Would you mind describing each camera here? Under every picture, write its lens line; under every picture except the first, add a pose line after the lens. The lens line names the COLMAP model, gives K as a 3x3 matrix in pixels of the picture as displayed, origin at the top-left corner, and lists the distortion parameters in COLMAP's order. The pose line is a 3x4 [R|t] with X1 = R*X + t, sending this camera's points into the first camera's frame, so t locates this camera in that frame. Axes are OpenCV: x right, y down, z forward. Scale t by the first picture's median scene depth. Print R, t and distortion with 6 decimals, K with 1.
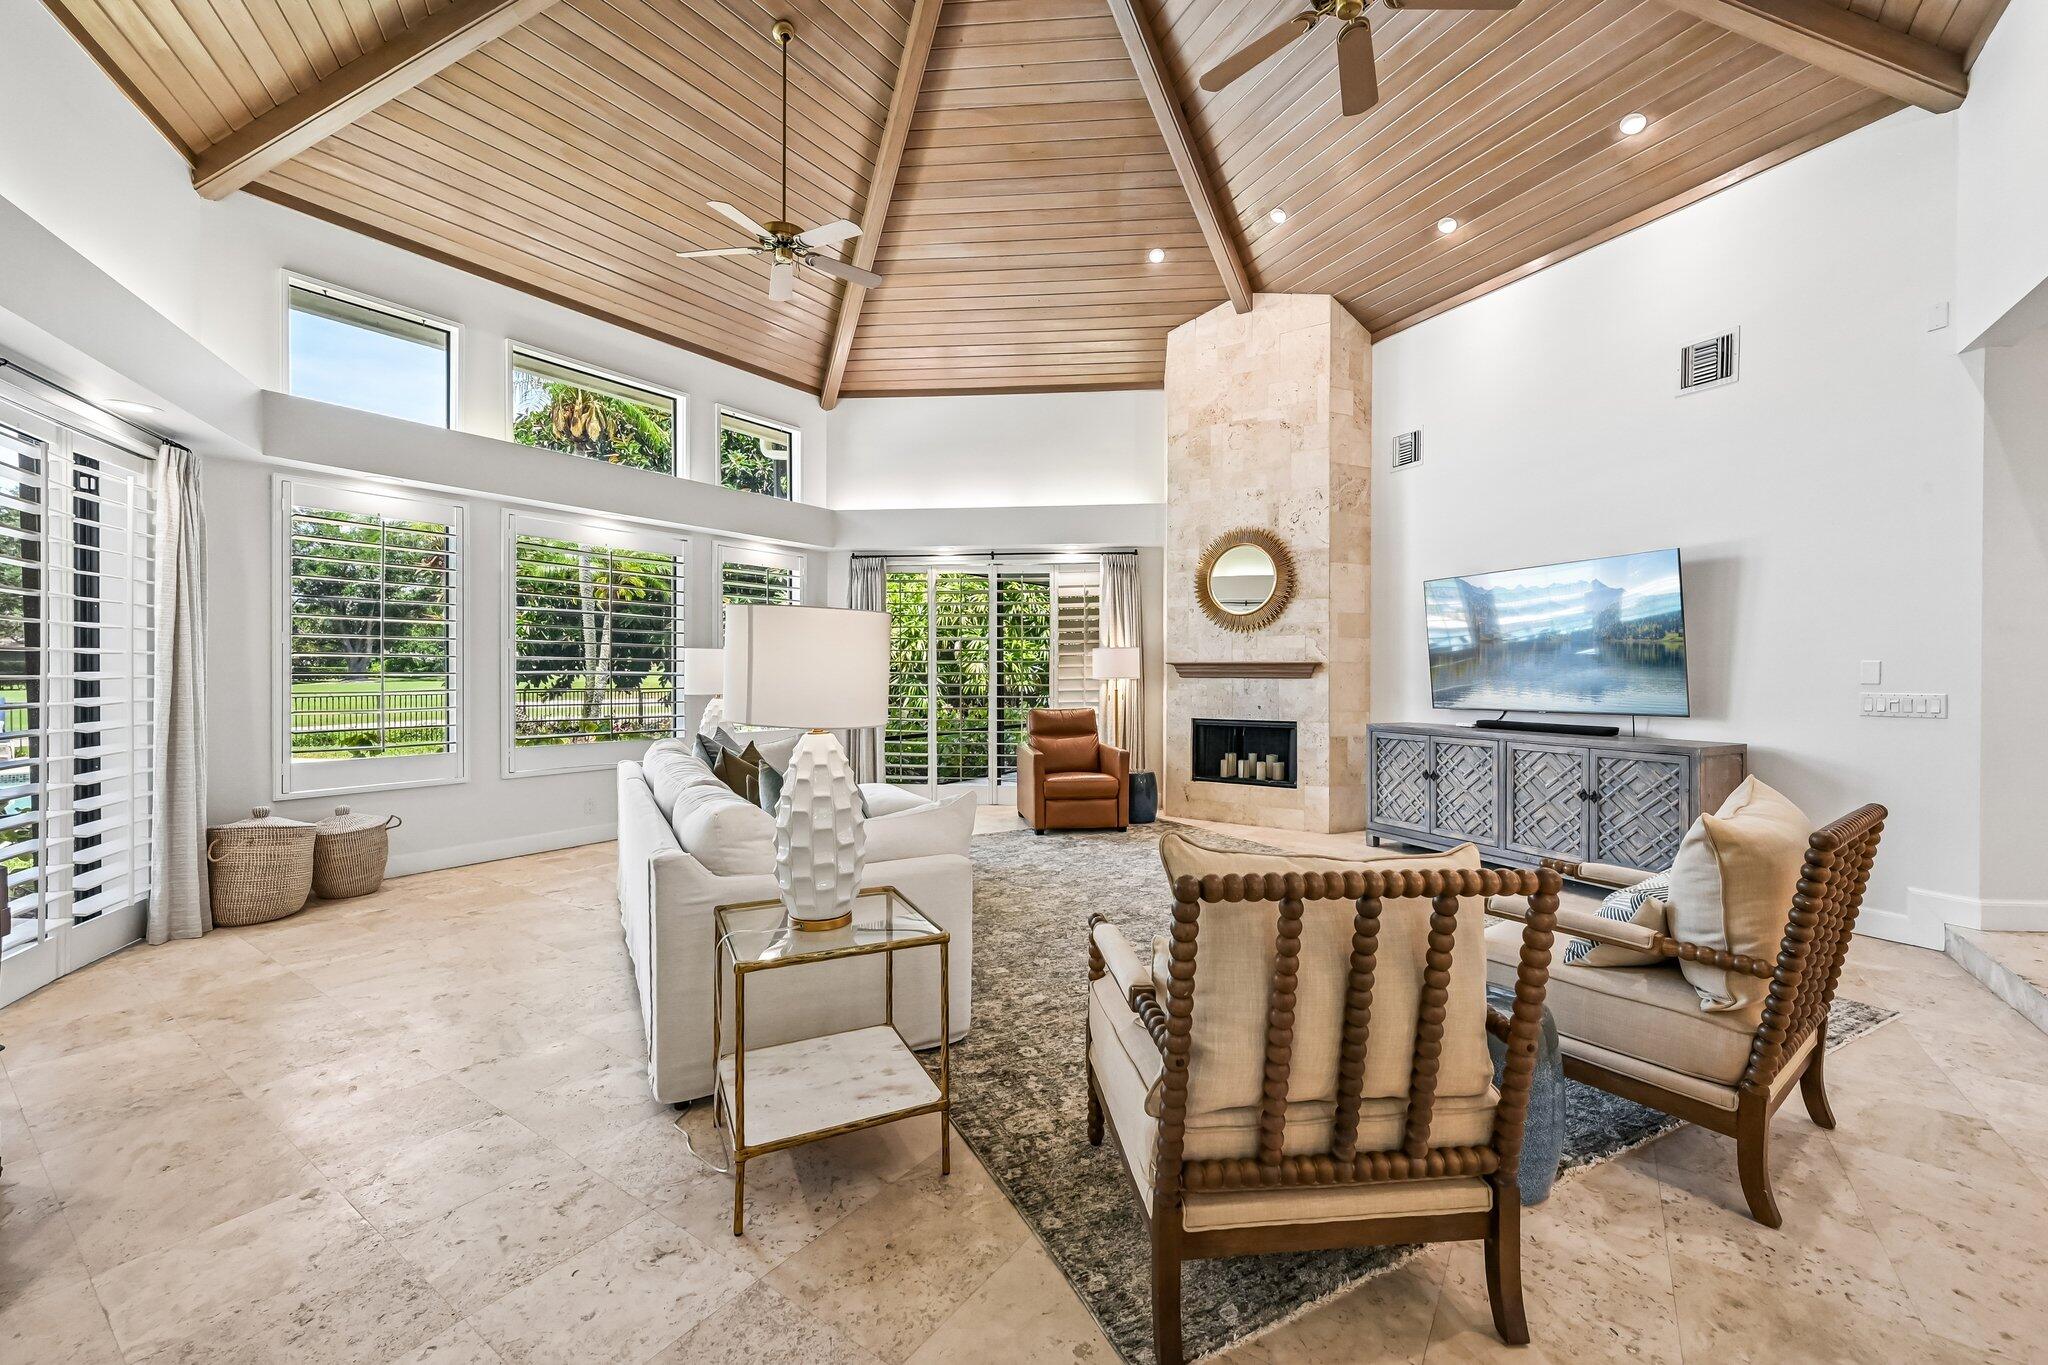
lens RADIAL K [[810.9, 0, 1019.5], [0, 810.9, 675.6], [0, 0, 1]] dist [0.001706, -0.000369]
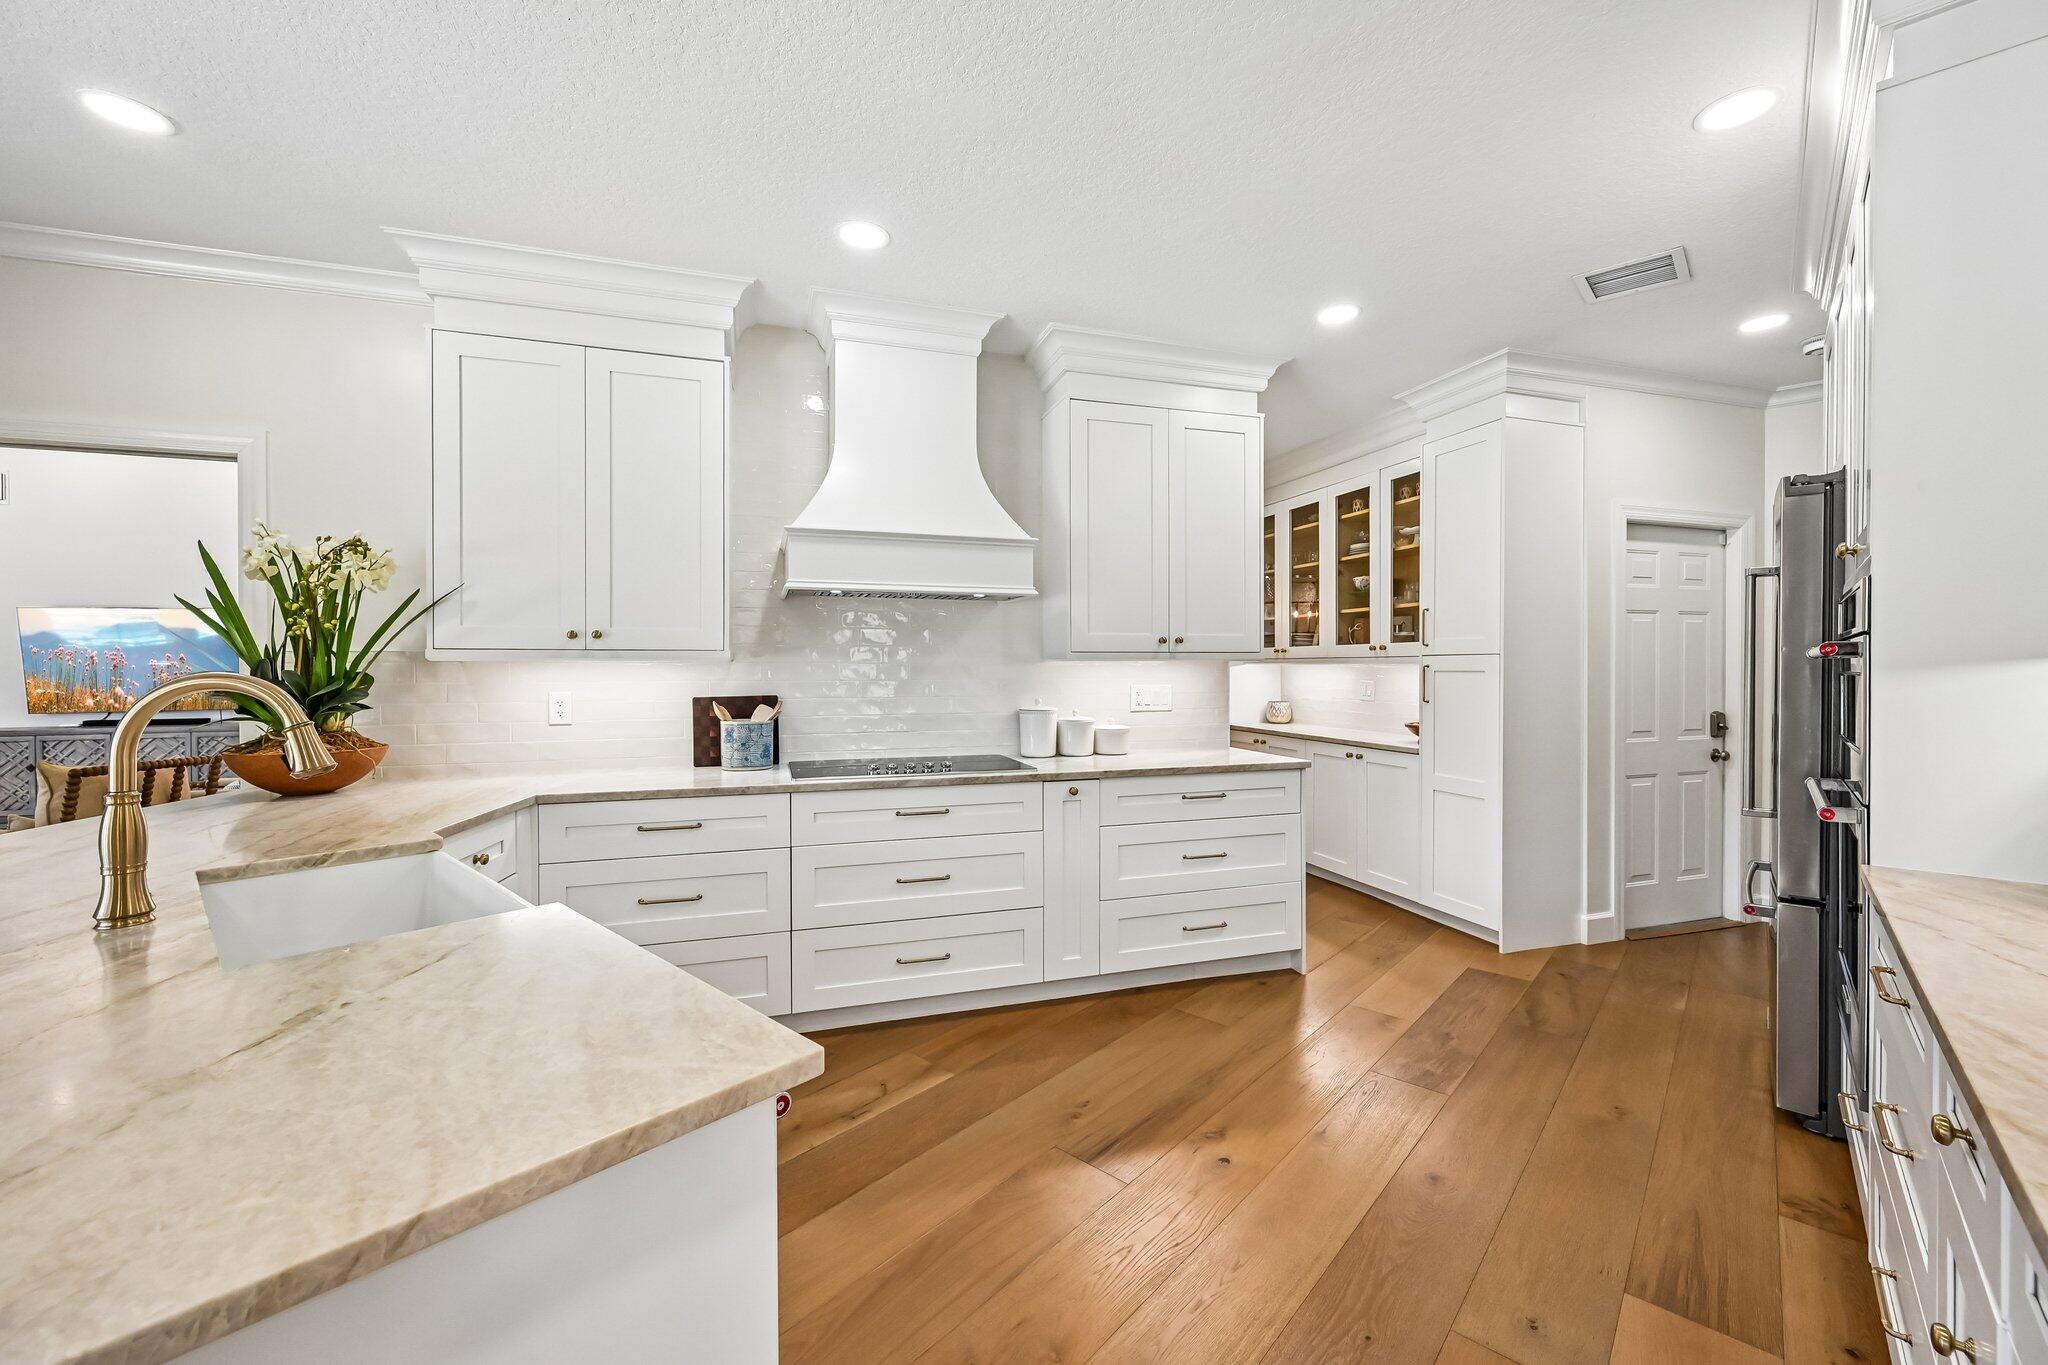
lens RADIAL K [[810.9, 0, 1027.9], [0, 810.9, 677.0], [0, 0, 1]] dist [0.001706, -0.000369]
pose [[0.108225, -0.007209, 0.994100, -0.602060], [0.009652, 0.999934, 0.006201, -0.008751], [-0.994080, 0.008924, 0.108288, -0.685788]]
